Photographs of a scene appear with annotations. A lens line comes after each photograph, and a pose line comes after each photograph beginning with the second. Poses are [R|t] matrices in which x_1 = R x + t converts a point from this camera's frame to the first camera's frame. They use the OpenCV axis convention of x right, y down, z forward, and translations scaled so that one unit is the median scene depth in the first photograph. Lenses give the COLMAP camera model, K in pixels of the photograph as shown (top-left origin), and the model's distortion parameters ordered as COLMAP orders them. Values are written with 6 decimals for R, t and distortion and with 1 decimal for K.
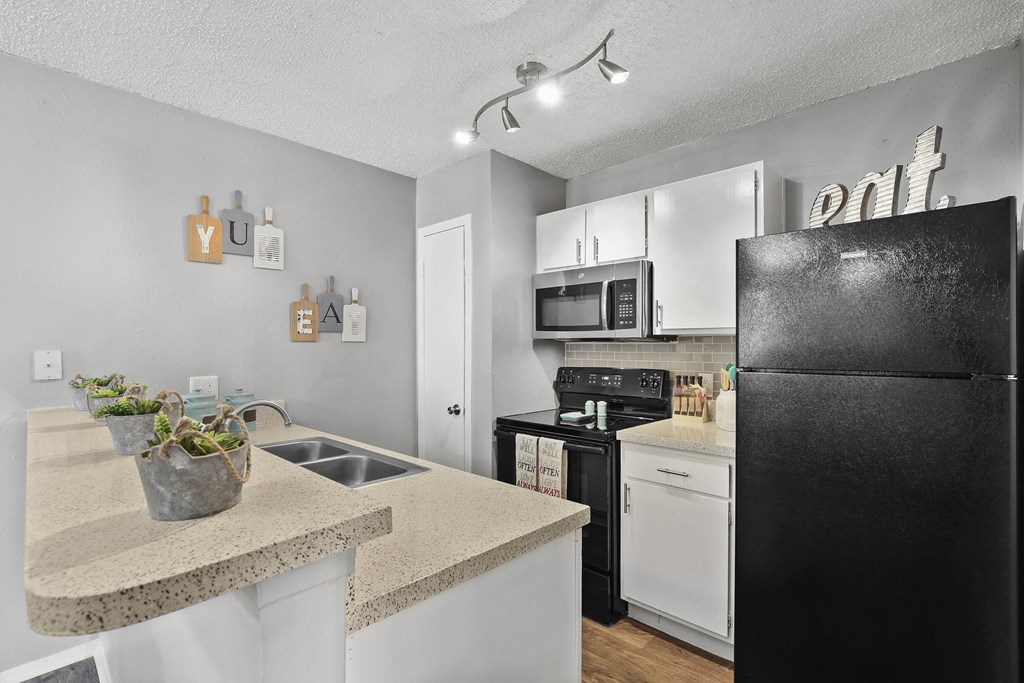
lens RADIAL K [[460.4, 0, 515.1], [0, 460.4, 342.5], [0, 0, 1]] dist [0.001254, 0.000096]
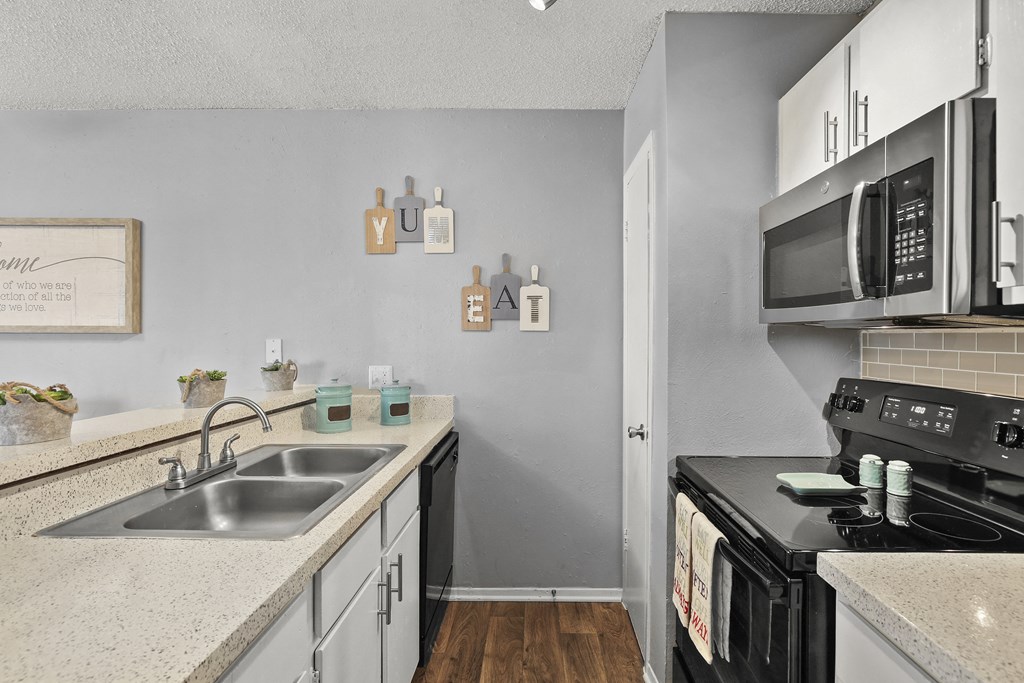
lens RADIAL K [[482.3, 0, 513.0], [0, 482.3, 334.4], [0, 0, 1]] dist [0.001155, 0.001070]
pose [[0.702831, -0.001350, -0.711355, 0.257717], [0.003028, 0.999995, 0.001095, 0.003594], [0.711350, -0.002924, 0.702832, 0.408246]]
